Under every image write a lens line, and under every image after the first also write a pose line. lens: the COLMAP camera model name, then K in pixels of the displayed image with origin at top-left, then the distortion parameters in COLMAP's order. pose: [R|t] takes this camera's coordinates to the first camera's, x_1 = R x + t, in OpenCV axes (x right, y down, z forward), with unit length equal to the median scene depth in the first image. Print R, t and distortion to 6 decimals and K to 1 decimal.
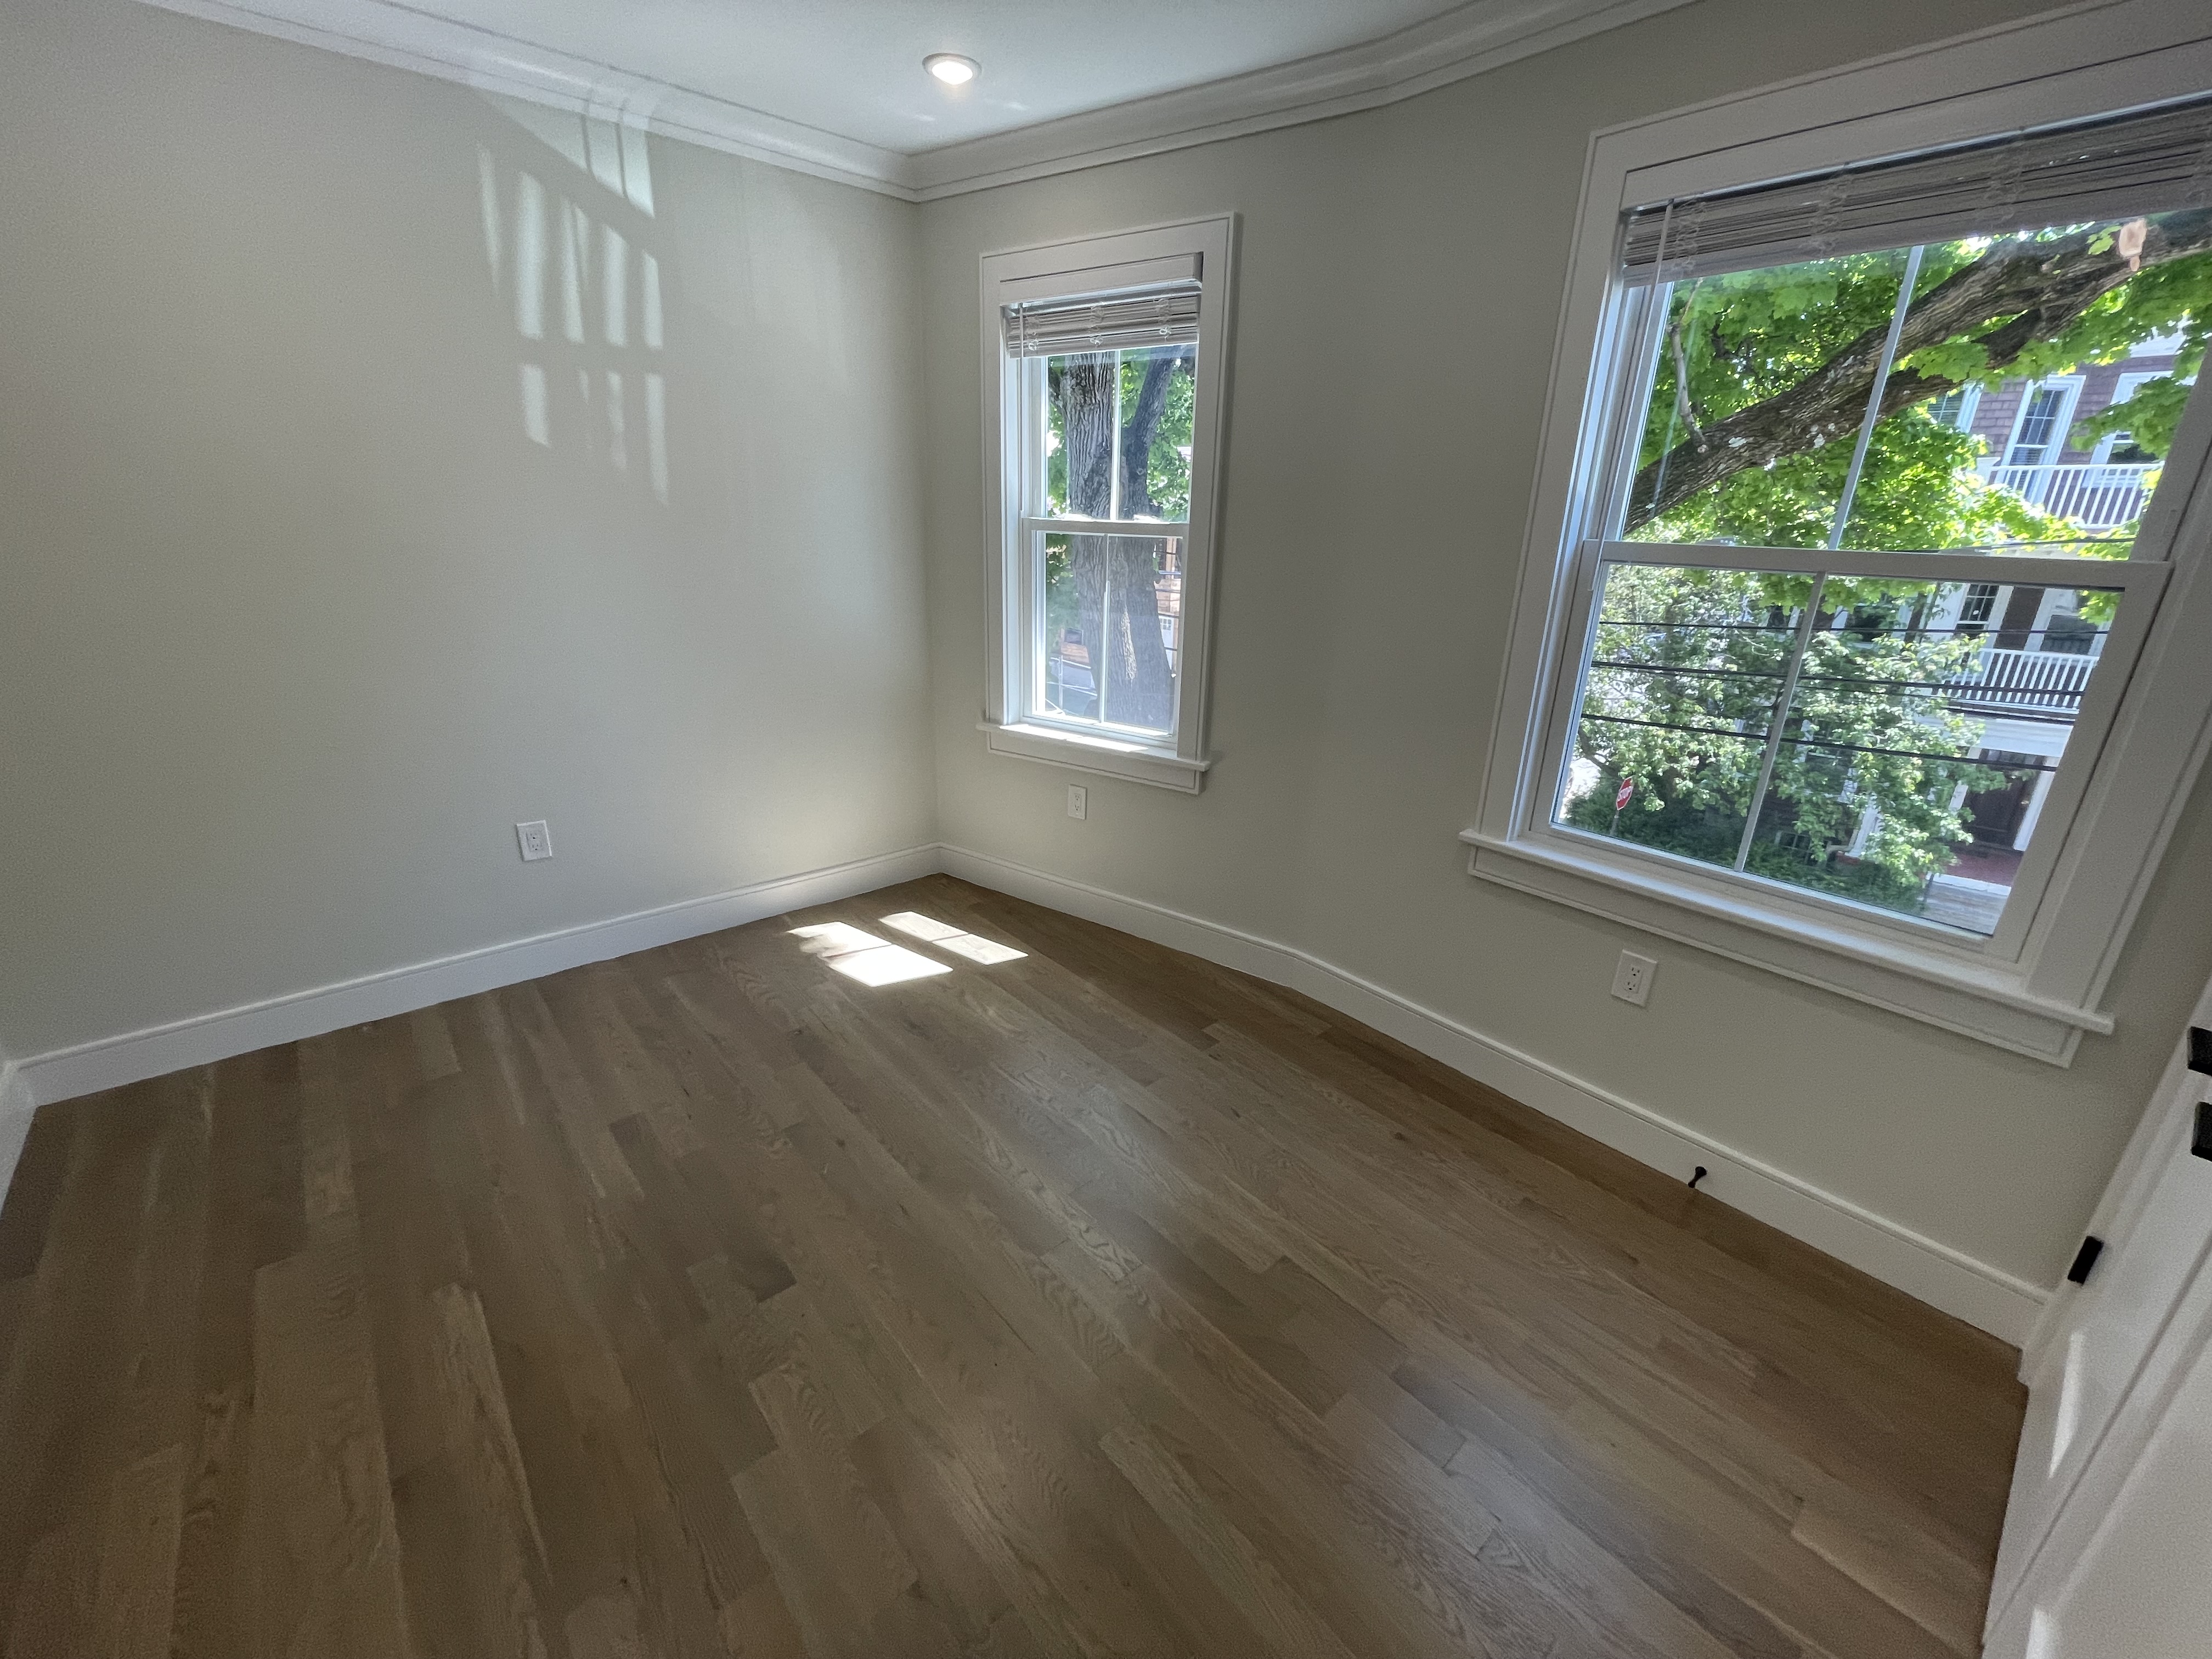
lens RADIAL K [[893.3, 0, 1104.5], [0, 893.3, 822.3], [0, 0, 1]] dist [-0.000364, -0.000255]
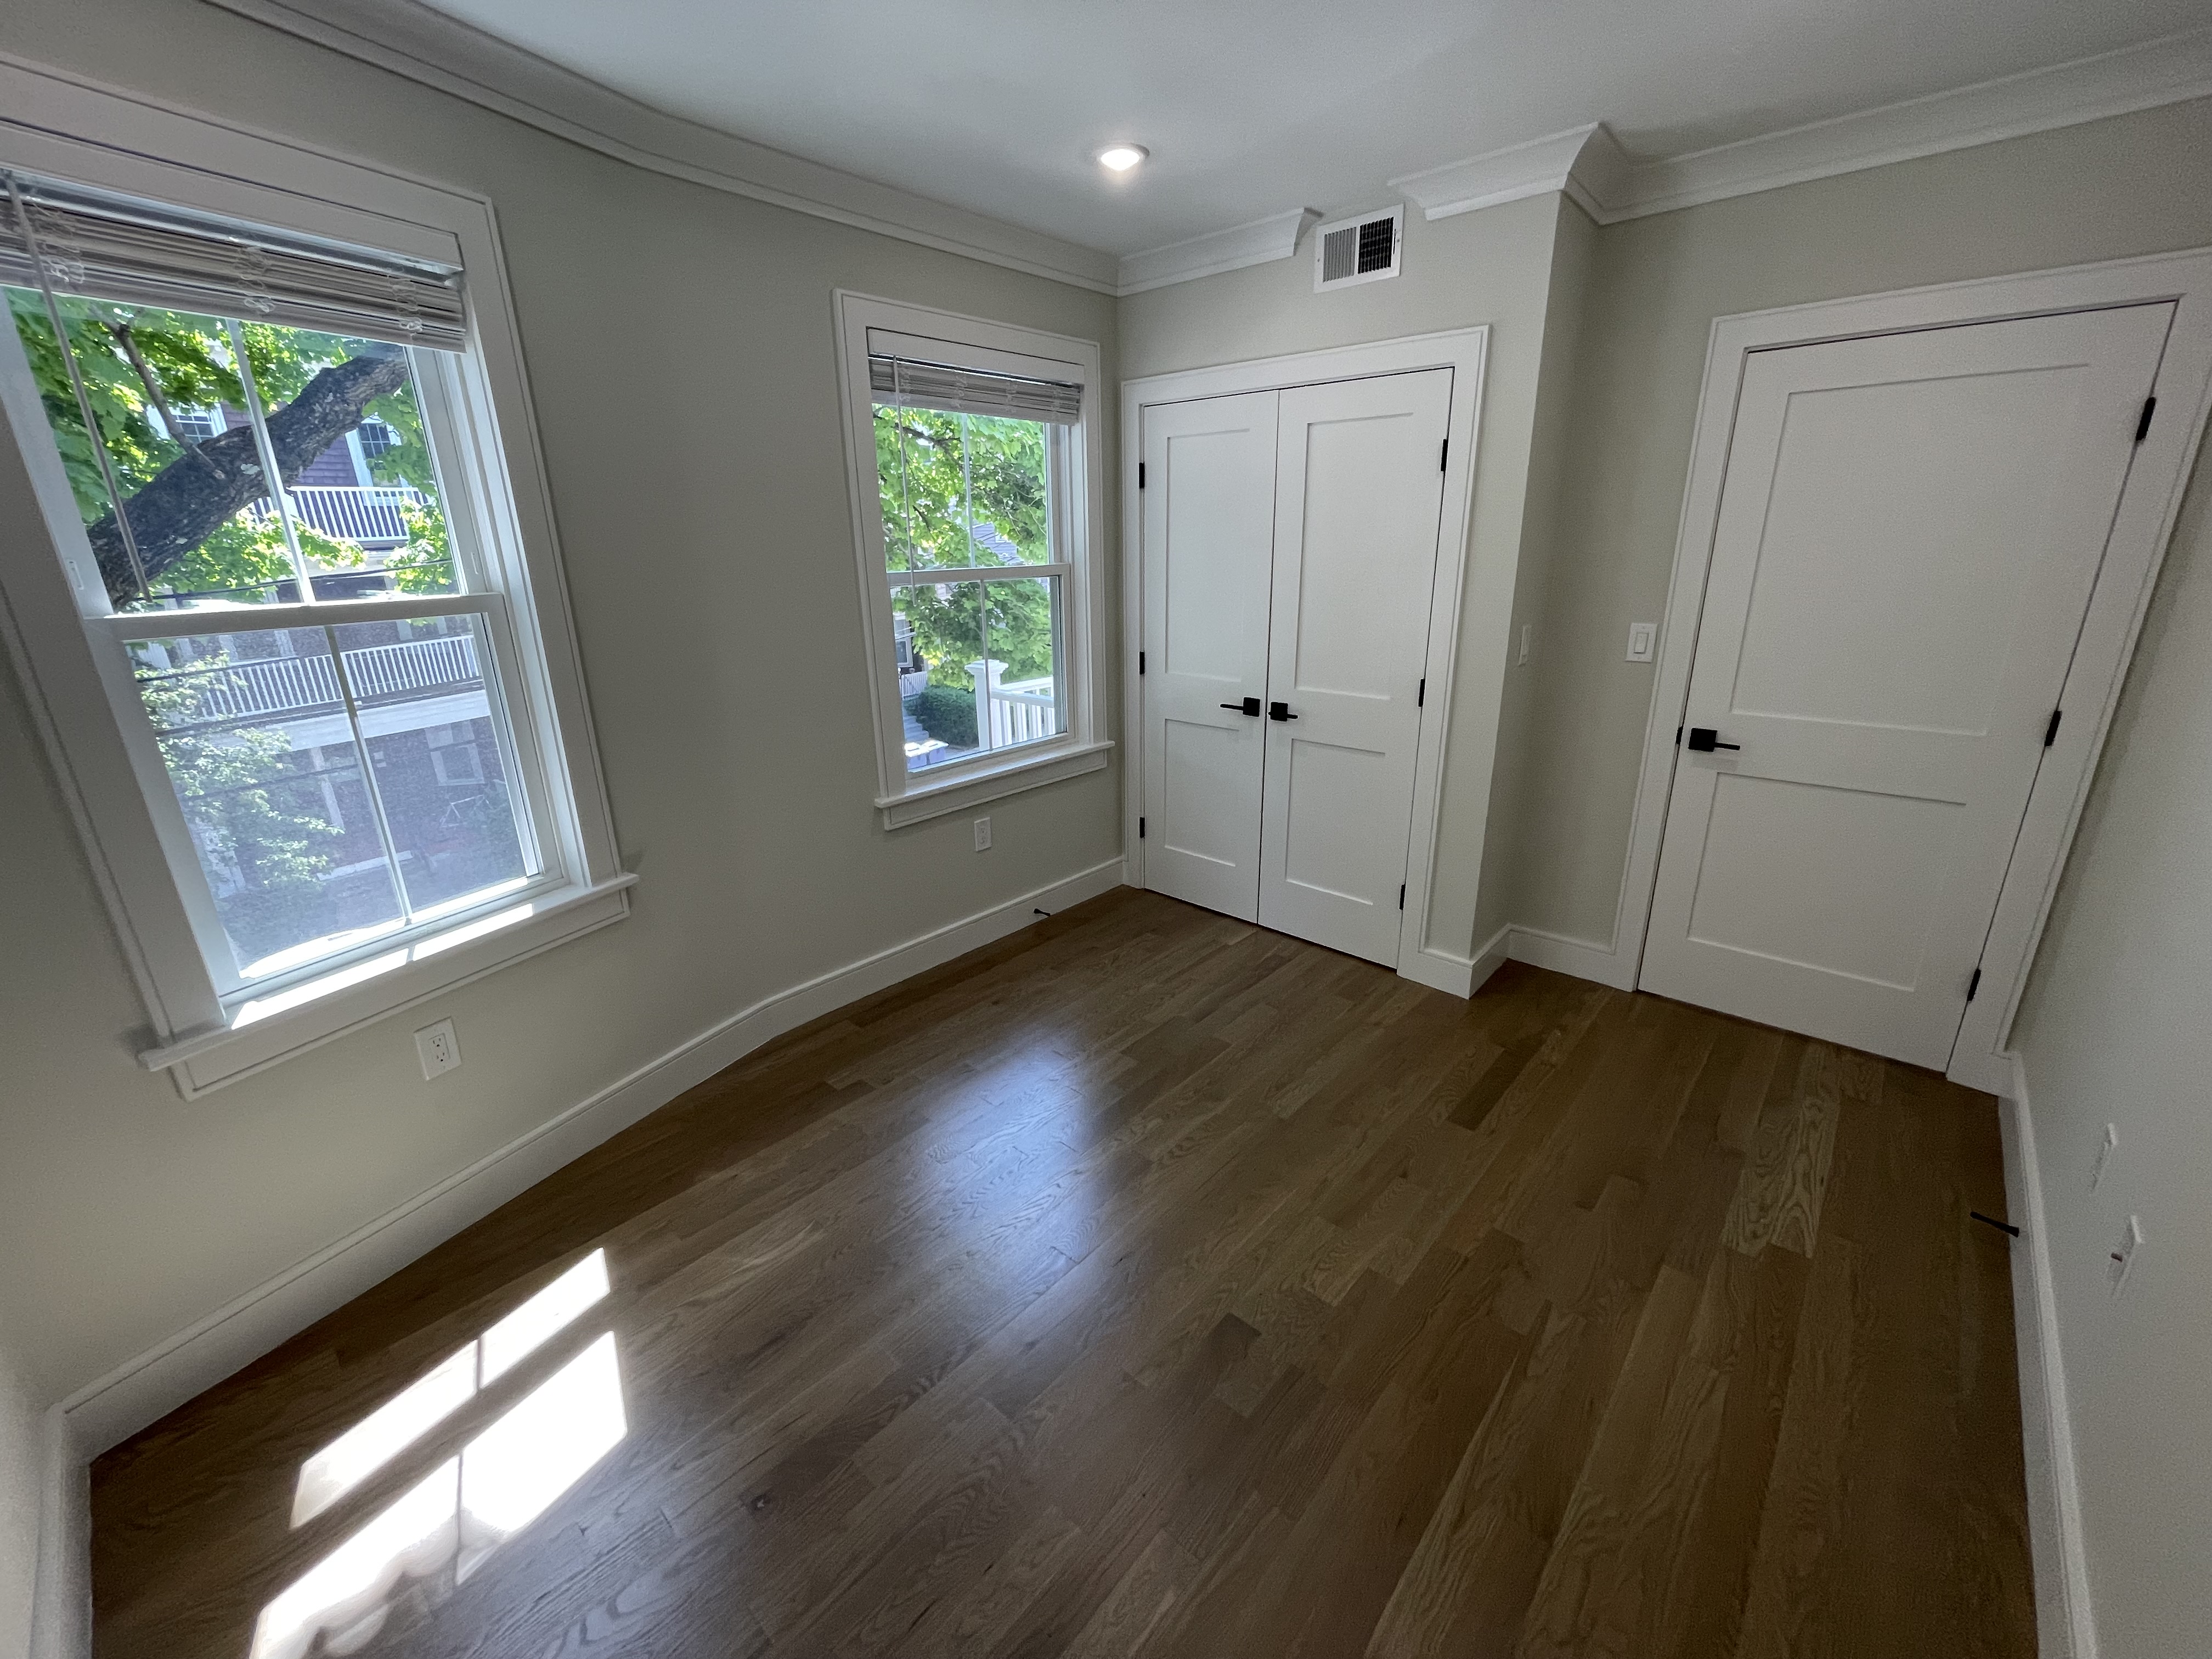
lens RADIAL K [[893.3, 0, 1104.5], [0, 893.3, 822.3], [0, 0, 1]] dist [-0.000364, -0.000255]
pose [[-0.121283, -0.329096, 0.936475, -0.790109], [0.340108, 0.872554, 0.350680, -0.282763], [-0.932533, 0.361034, 0.006103, 0.653361]]
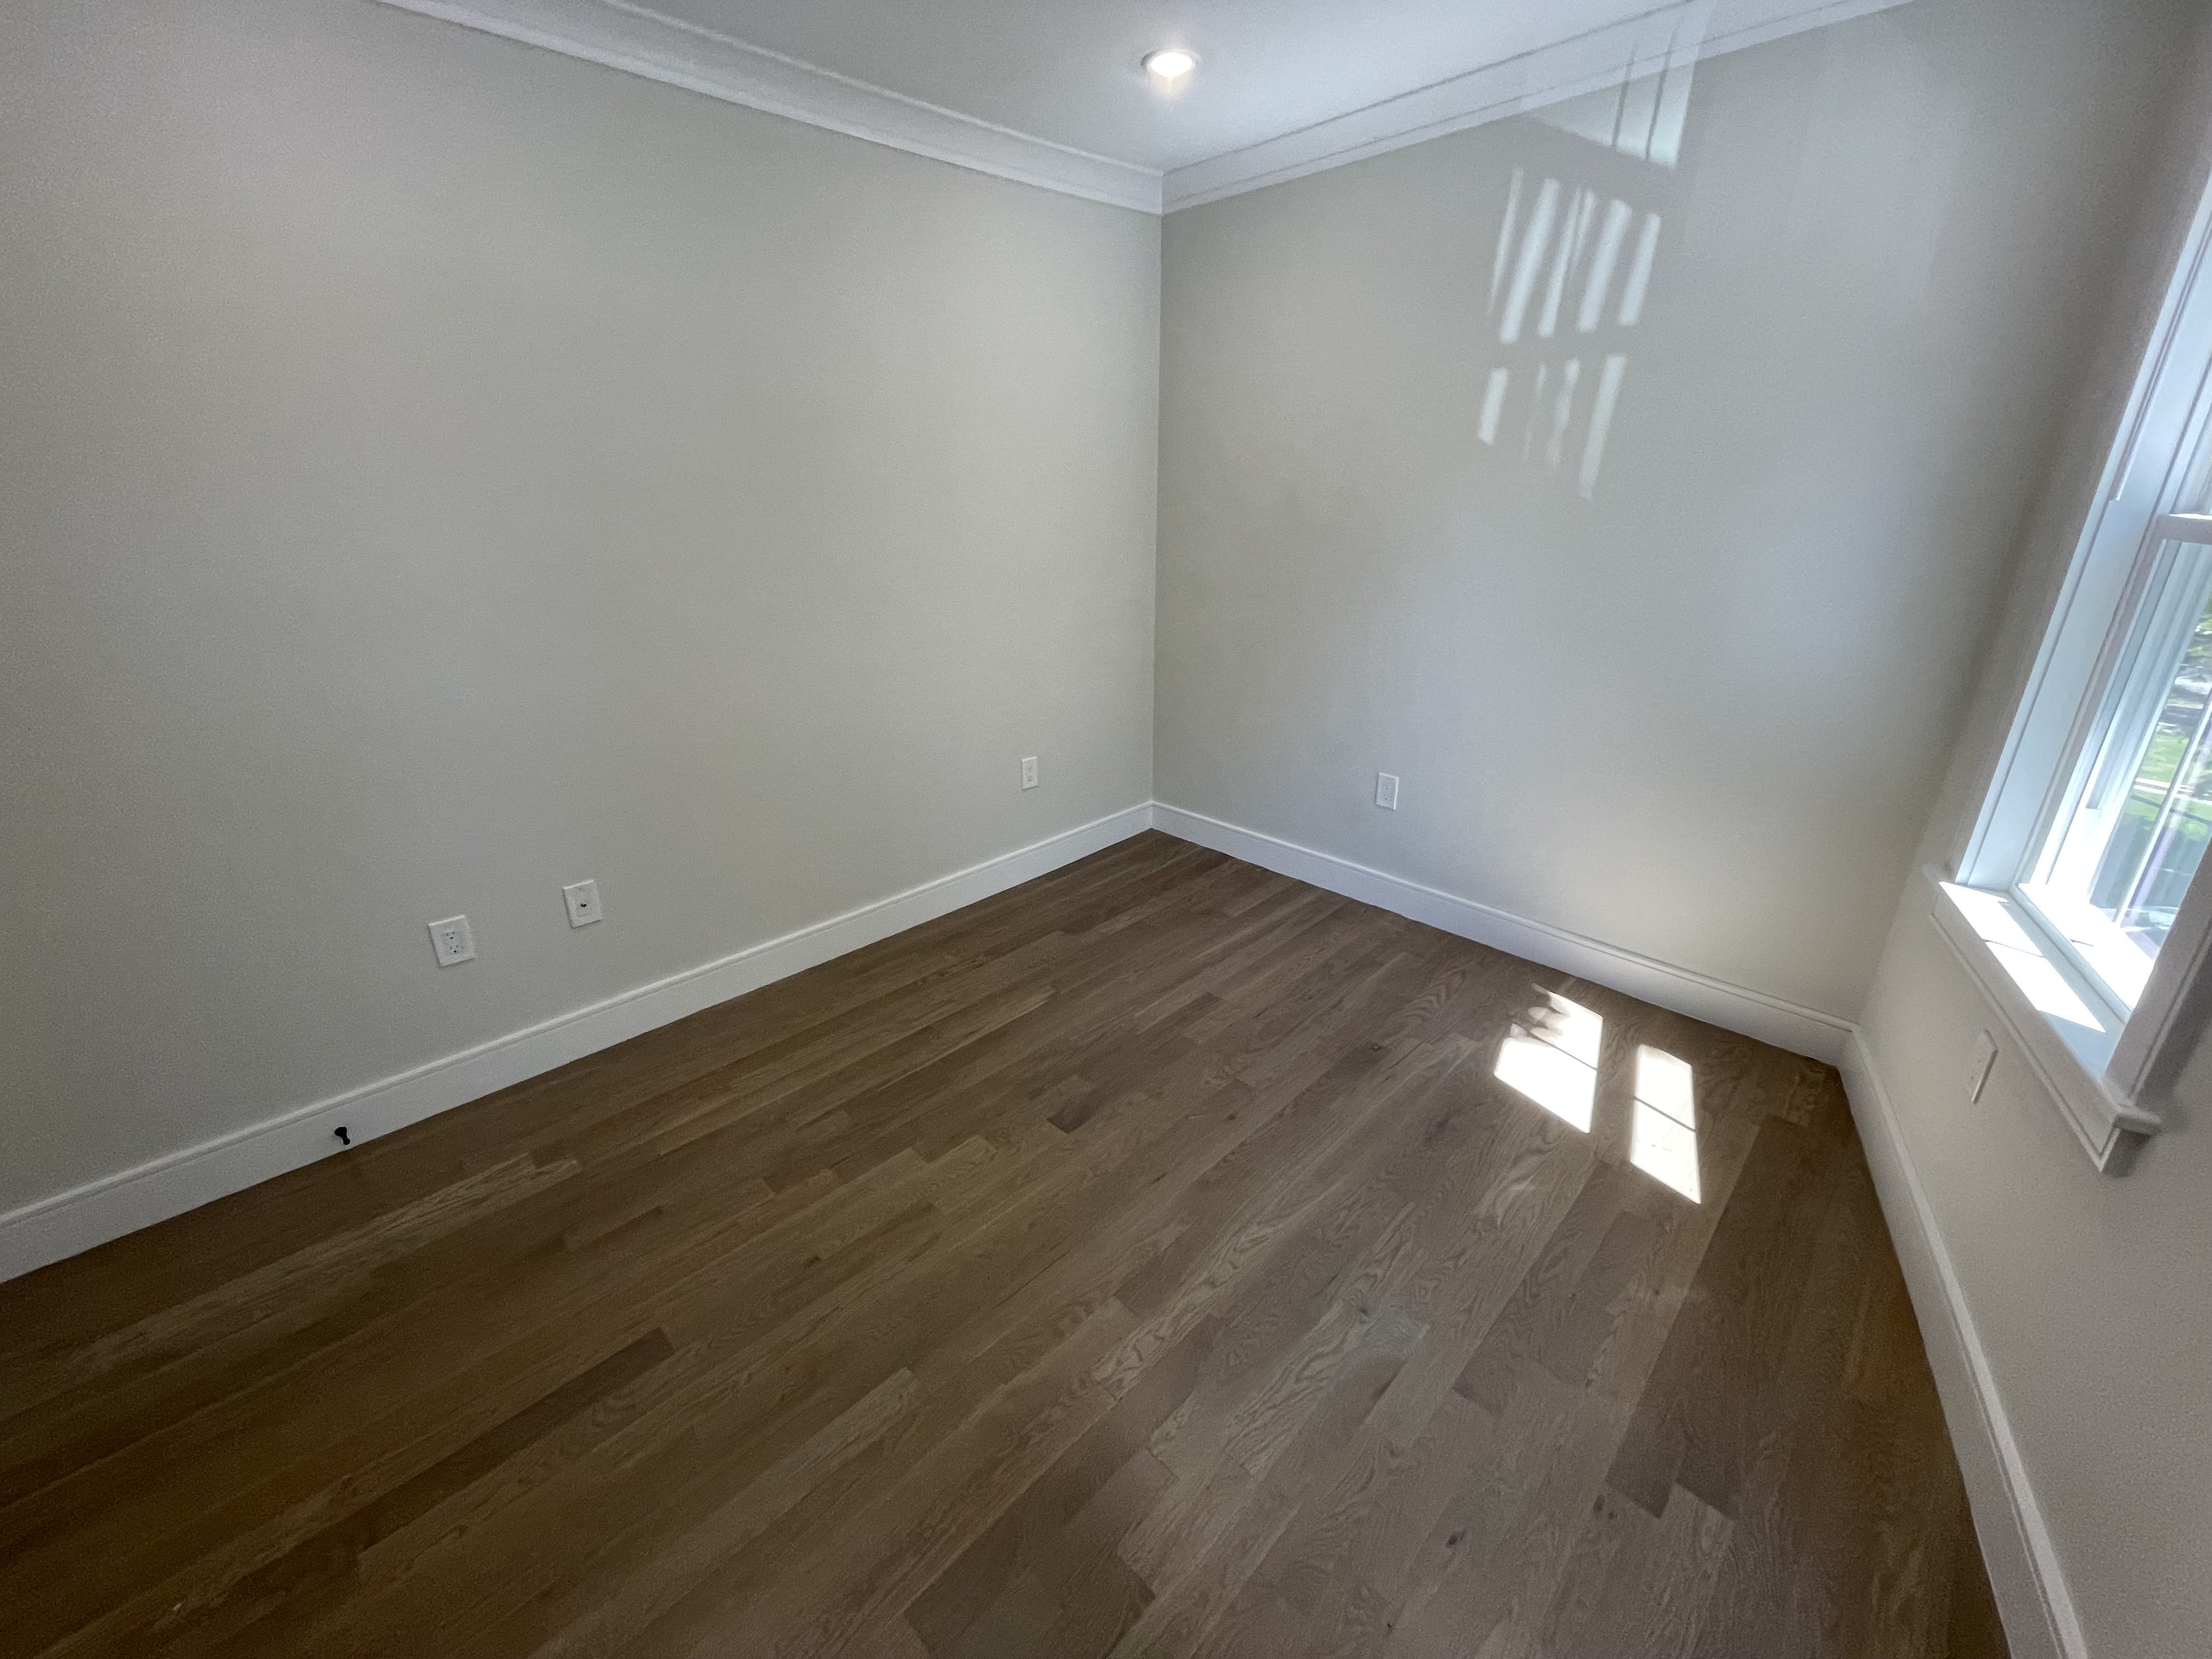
lens RADIAL K [[894.1, 0, 1098.5], [0, 894.1, 820.9], [0, 0, 1]] dist [-0.000680, -0.000171]
pose [[0.068606, 0.329697, -0.941591, 0.482012], [-0.322570, 0.900449, 0.291788, -0.176563], [0.944056, 0.283710, 0.168126, 0.501450]]
